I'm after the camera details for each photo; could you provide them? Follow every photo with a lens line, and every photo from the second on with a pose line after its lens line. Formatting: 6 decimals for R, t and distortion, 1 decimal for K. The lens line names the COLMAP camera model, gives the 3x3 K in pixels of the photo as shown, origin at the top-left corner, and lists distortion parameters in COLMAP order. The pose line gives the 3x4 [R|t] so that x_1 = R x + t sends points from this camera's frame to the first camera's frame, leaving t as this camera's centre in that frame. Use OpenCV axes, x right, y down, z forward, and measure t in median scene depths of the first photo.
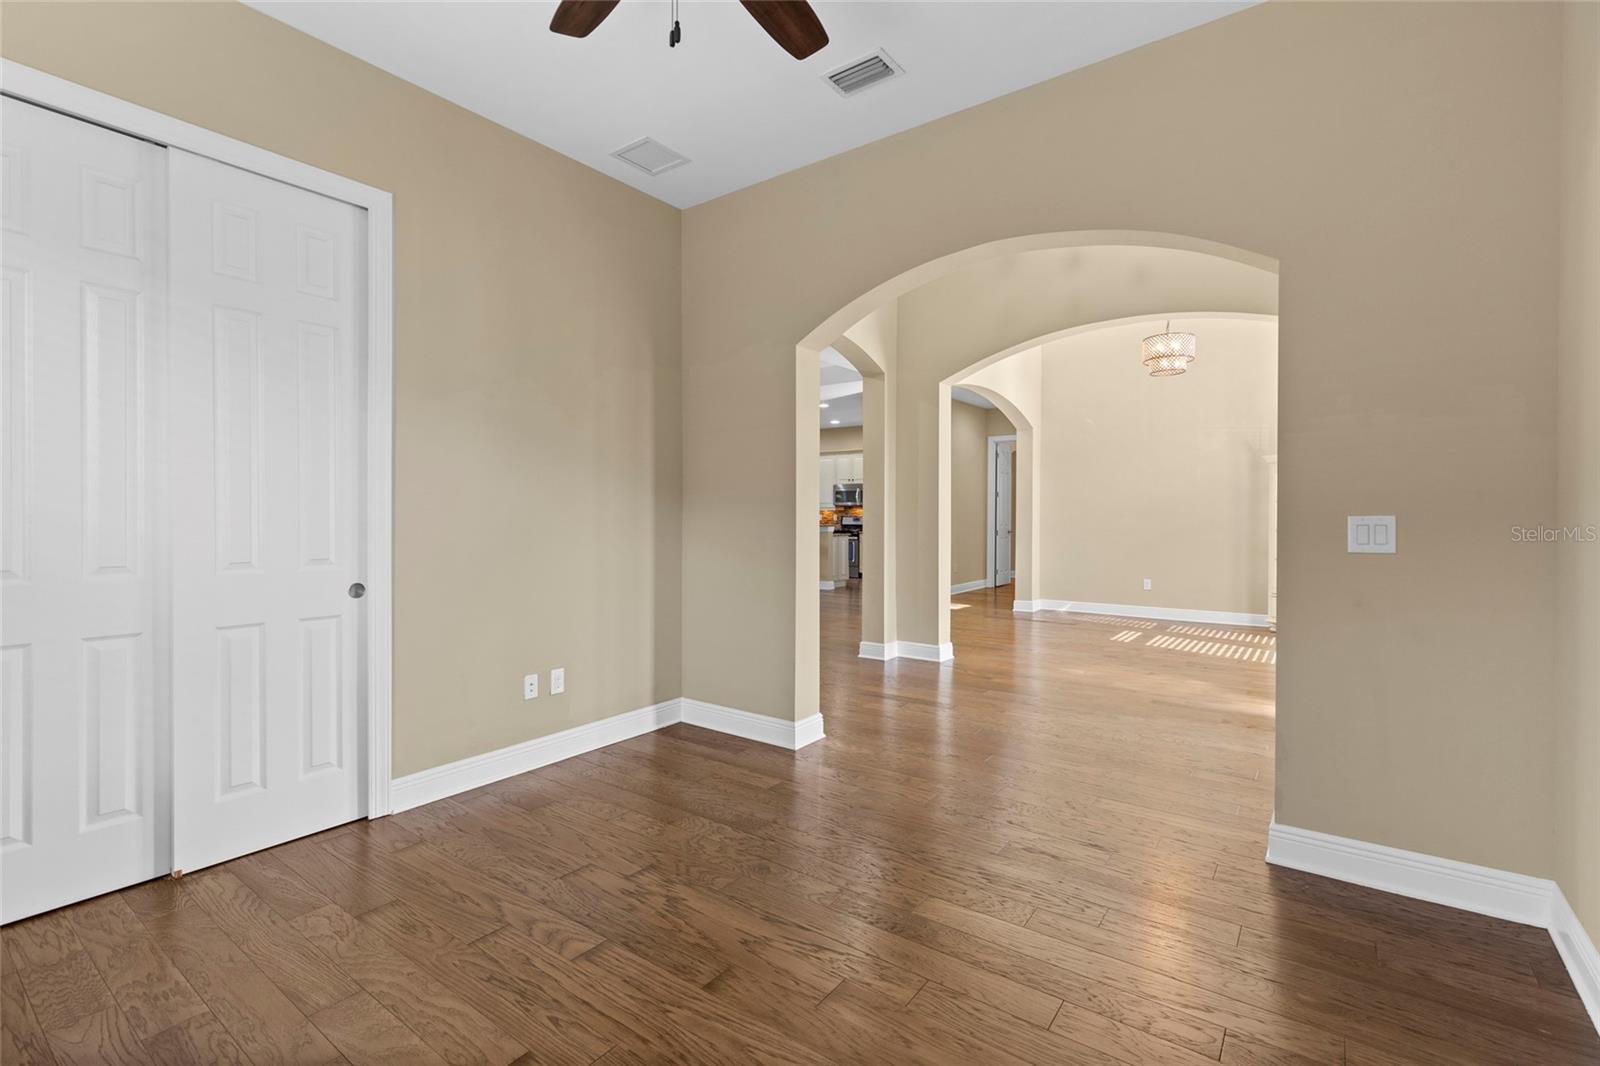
lens RADIAL K [[719.3, 0, 799.6], [0, 719.3, 527.9], [0, 0, 1]] dist [0.004841, 0.000866]
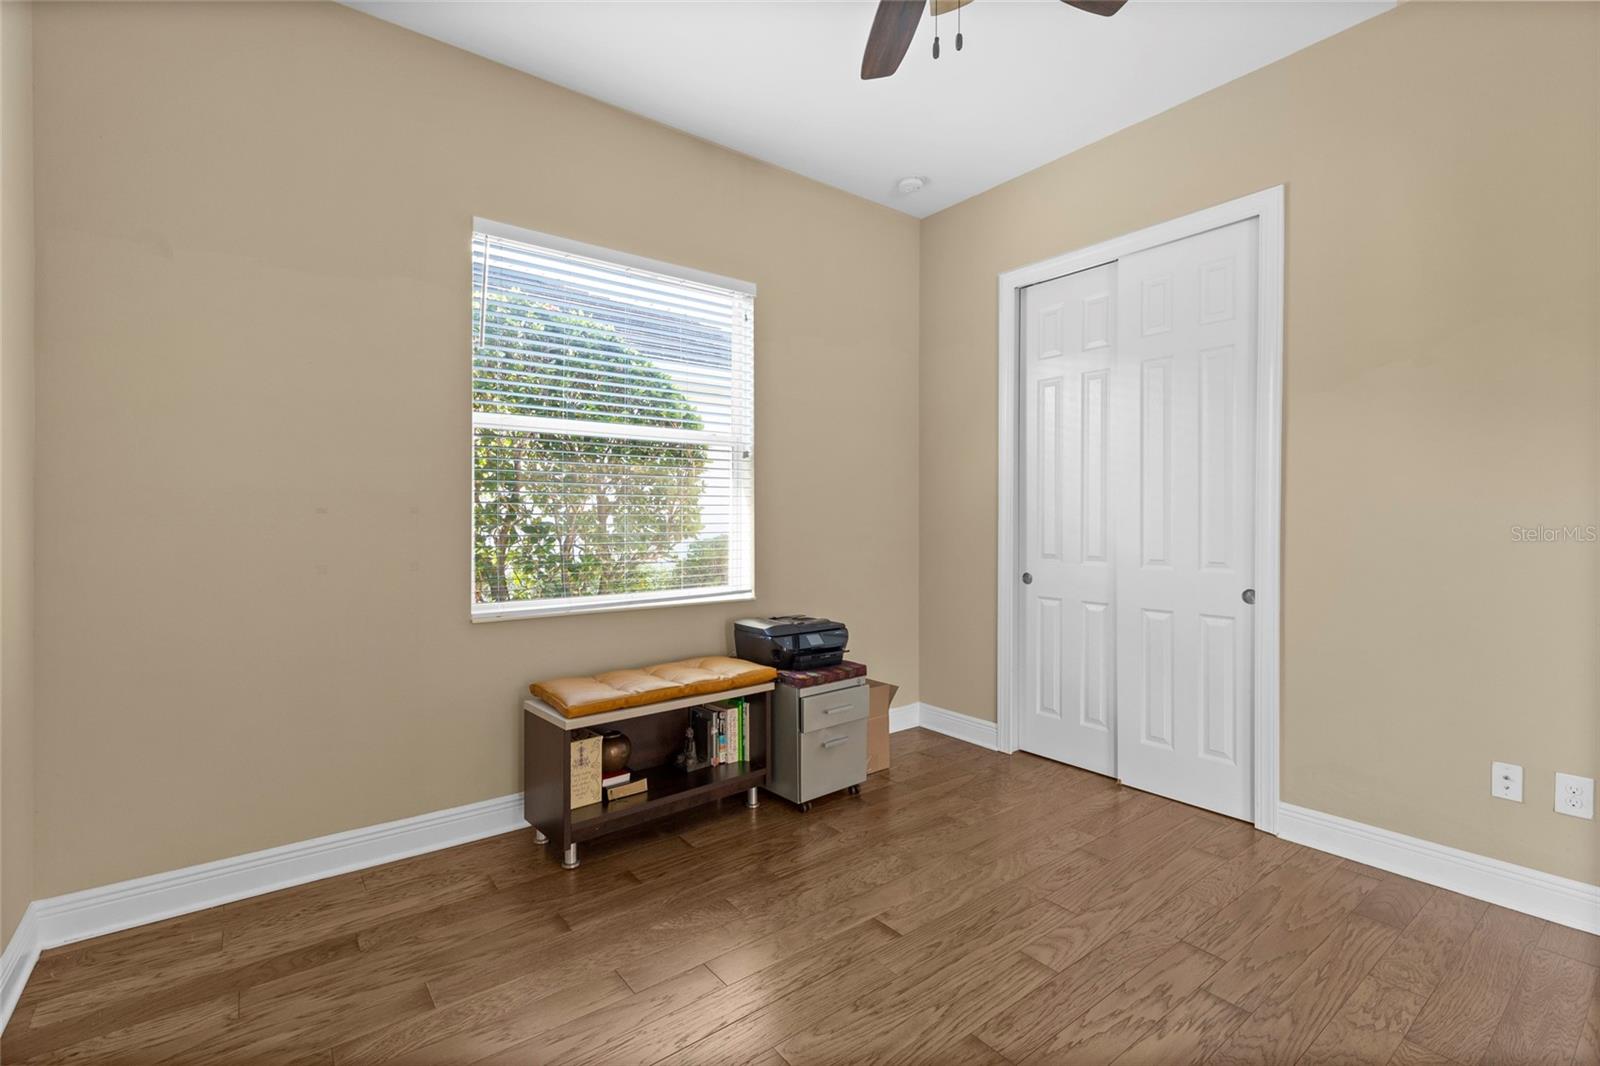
lens RADIAL K [[719.3, 0, 815.3], [0, 719.3, 524.2], [0, 0, 1]] dist [0.004841, 0.000866]
pose [[-0.260420, 0.006258, -0.965475, 0.588453], [-0.015368, 0.999825, 0.010626, -0.018041], [0.965373, 0.017605, -0.260279, 0.752203]]
